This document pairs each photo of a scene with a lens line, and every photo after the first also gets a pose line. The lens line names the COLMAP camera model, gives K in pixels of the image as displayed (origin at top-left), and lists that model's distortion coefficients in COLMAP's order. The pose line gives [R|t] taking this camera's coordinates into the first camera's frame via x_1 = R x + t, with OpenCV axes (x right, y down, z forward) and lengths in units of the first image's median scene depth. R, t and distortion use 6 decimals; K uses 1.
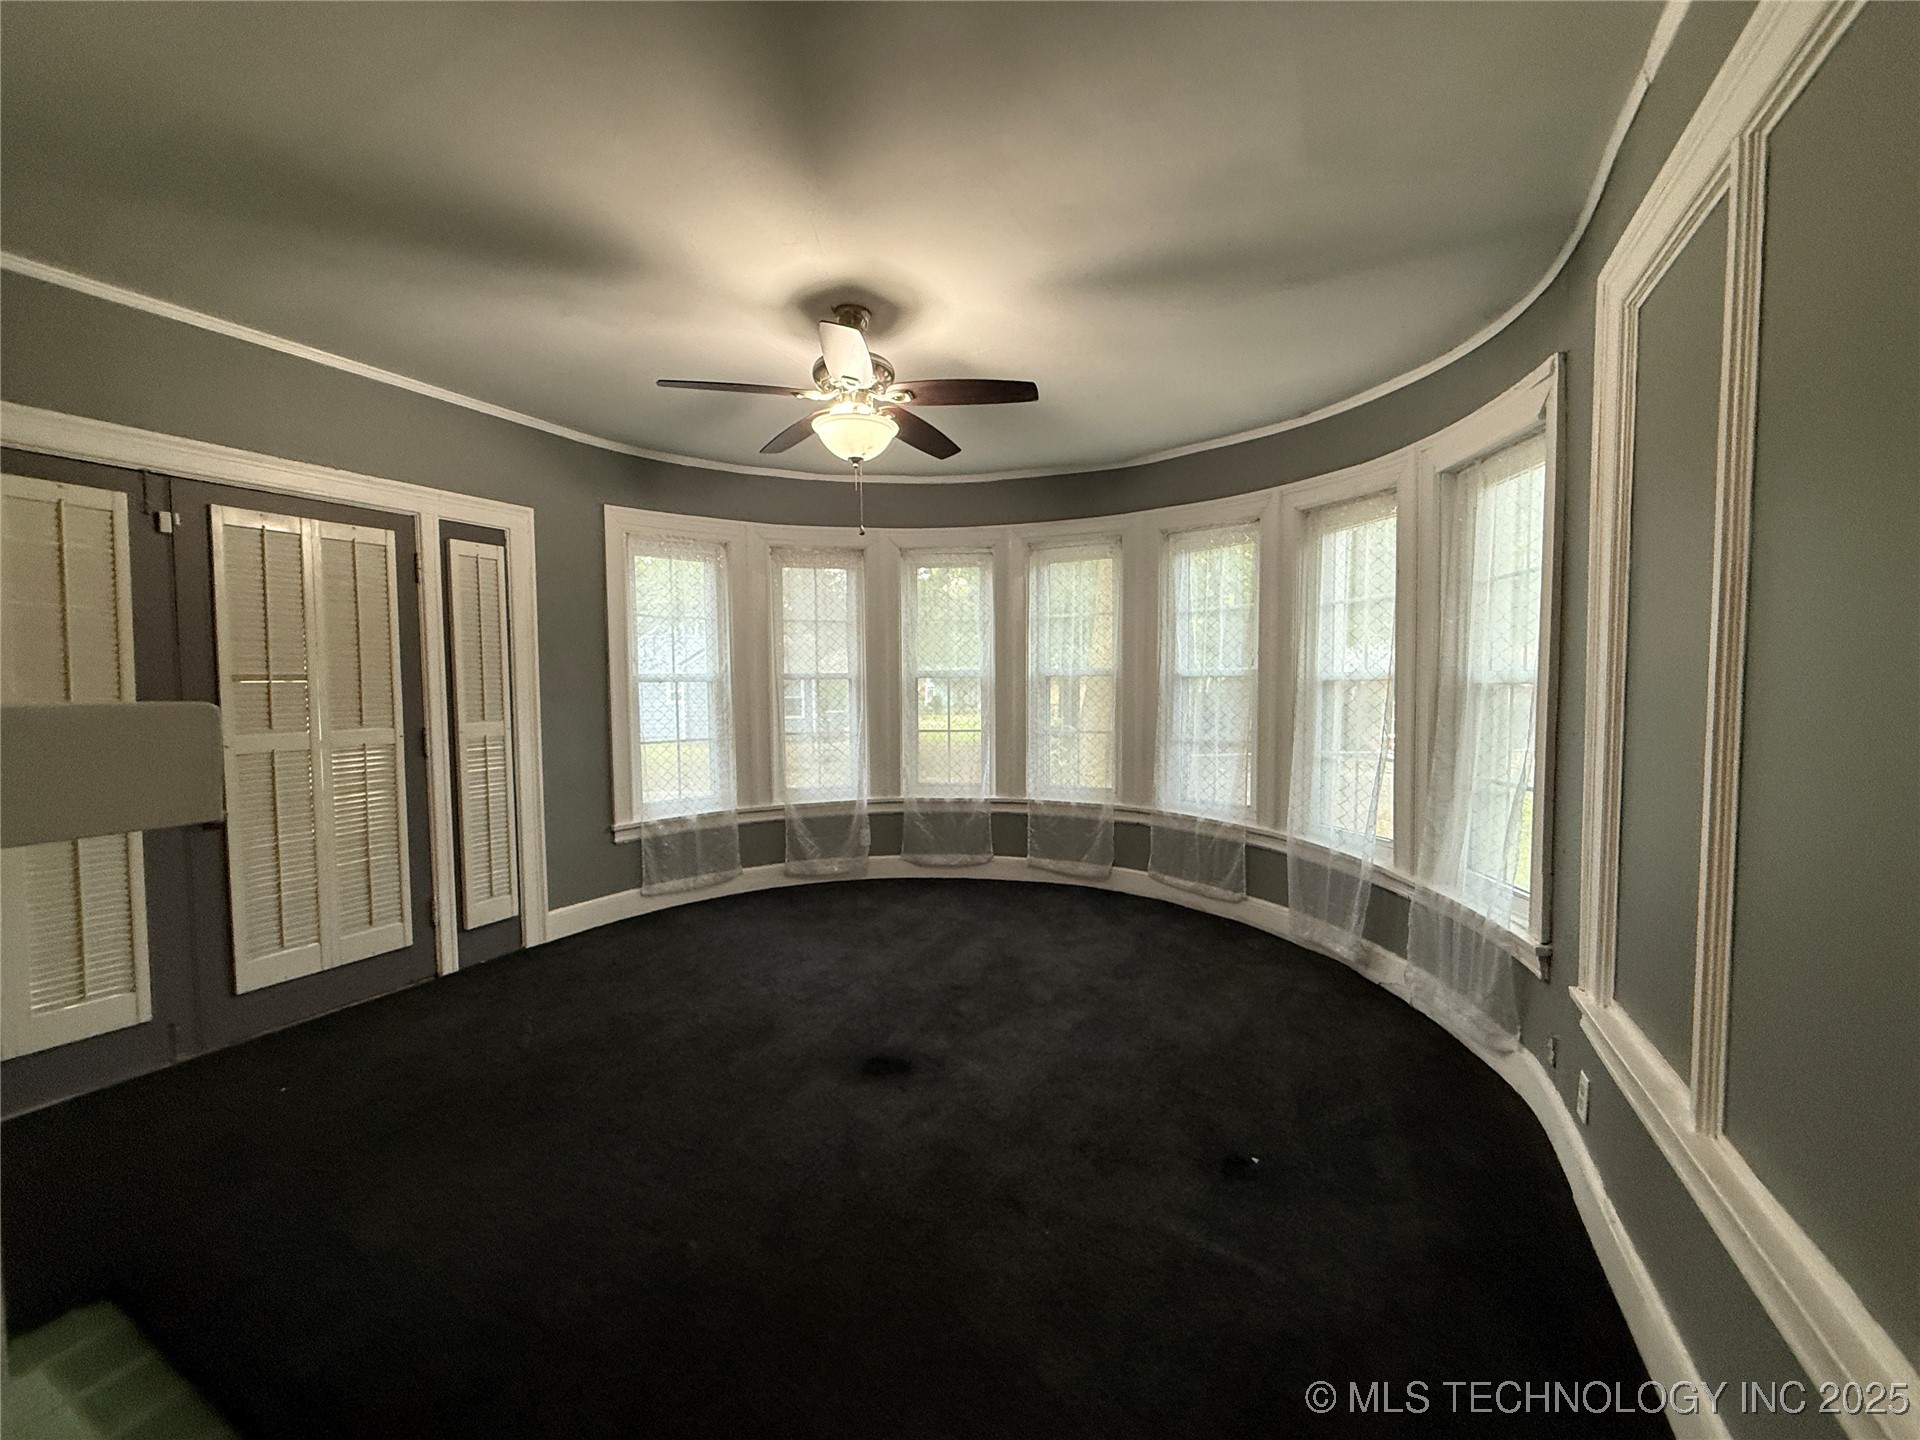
lens RADIAL K [[767.2, 0, 963.7], [0, 767.2, 727.1], [0, 0, 1]] dist [0.002301, 0.000445]
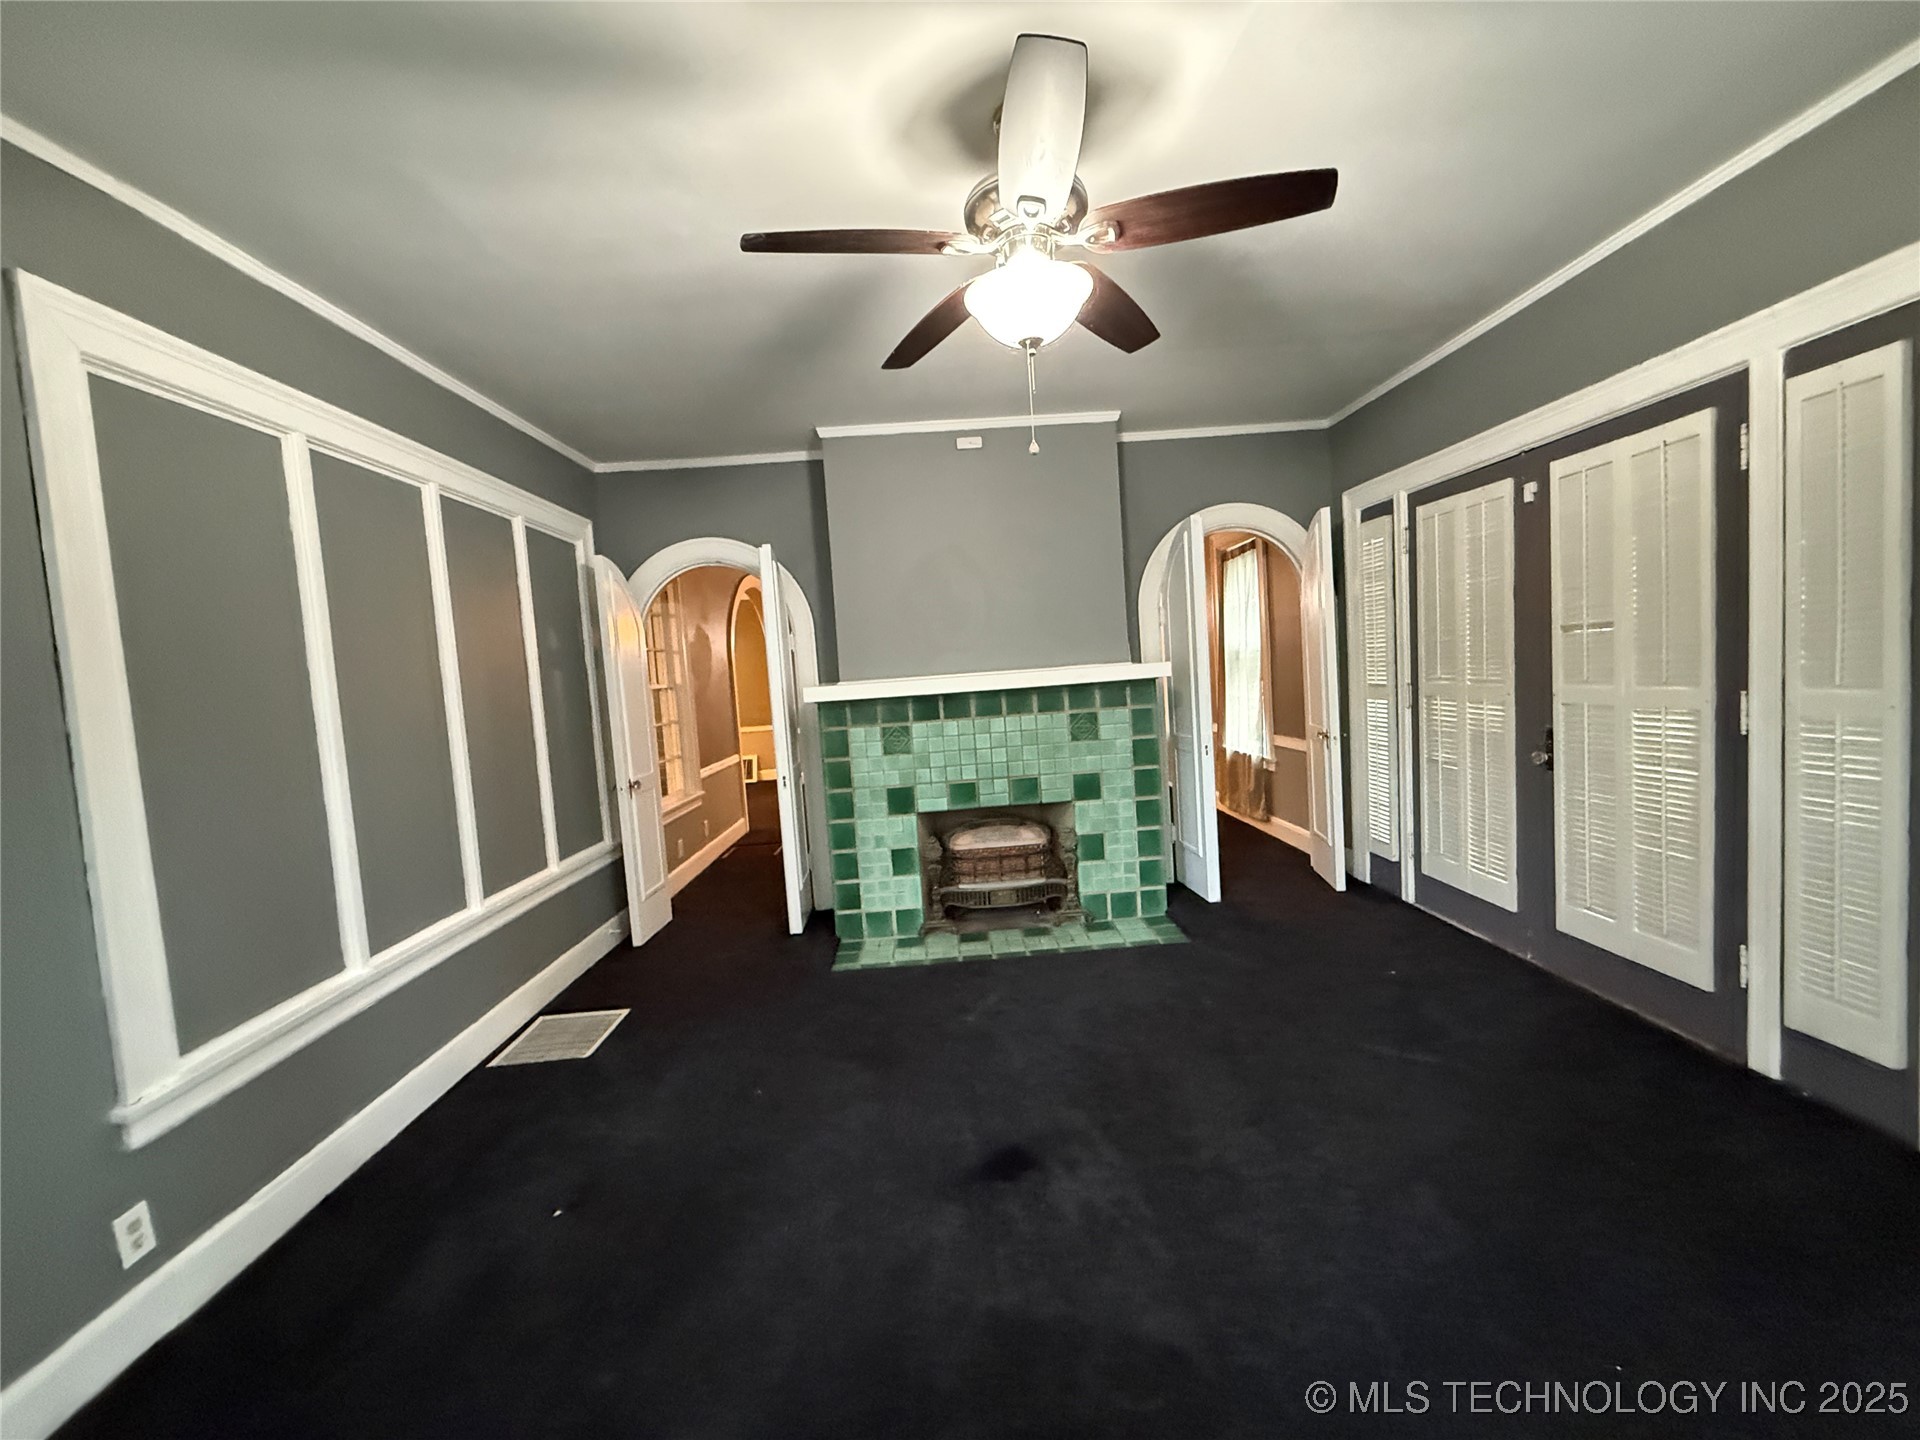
lens RADIAL K [[767.2, 0, 972.7], [0, 767.2, 713.0], [0, 0, 1]] dist [0.002301, 0.000445]
pose [[-0.862186, 0.085762, -0.499279, 0.248977], [0.033732, 0.993098, 0.112335, -0.093054], [0.505467, 0.080012, -0.859128, 1.485298]]
